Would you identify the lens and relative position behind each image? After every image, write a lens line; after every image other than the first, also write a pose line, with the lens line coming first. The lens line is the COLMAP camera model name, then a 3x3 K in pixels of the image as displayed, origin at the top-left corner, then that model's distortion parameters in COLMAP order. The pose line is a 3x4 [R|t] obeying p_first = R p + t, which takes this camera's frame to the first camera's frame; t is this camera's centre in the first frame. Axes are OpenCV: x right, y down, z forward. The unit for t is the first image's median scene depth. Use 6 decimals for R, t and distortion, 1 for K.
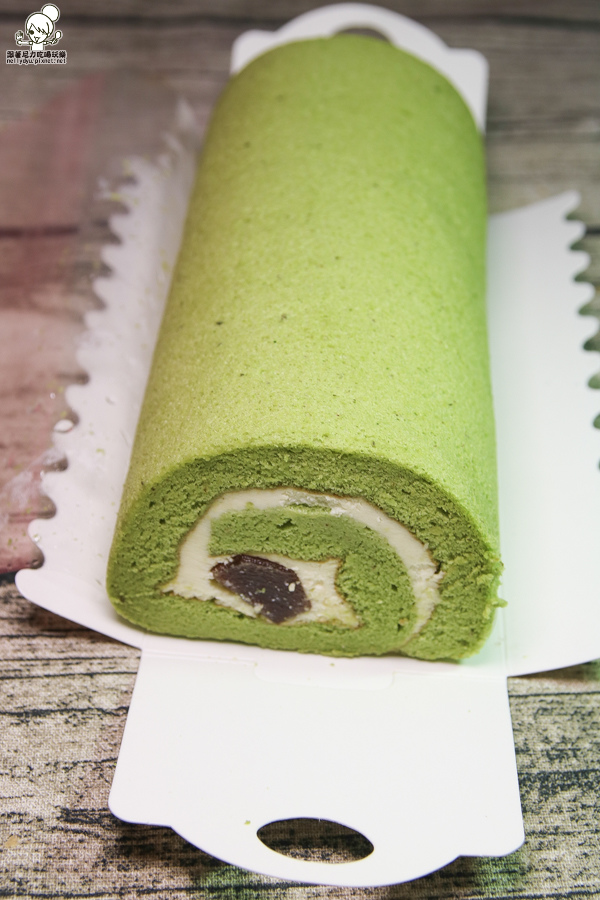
lens RADIAL K [[1096.2, 0, 300.0], [0, 1096.2, 450.0], [0, 0, 1]] dist [-0.083232, -0.021742]
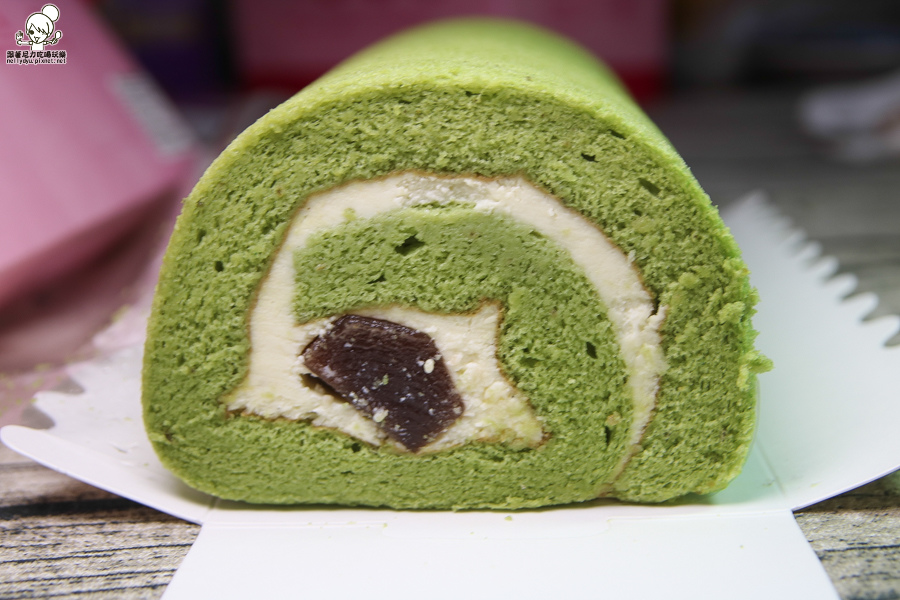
lens RADIAL K [[1096.2, 0, 450.0], [0, 1096.2, 300.0], [0, 0, 1]] dist [-0.083232, -0.021742]
pose [[0.995862, -0.090730, 0.005237, 0.004734], [0.086502, 0.928635, -0.360770, 0.320852], [0.027869, 0.359730, 0.932640, 0.401319]]
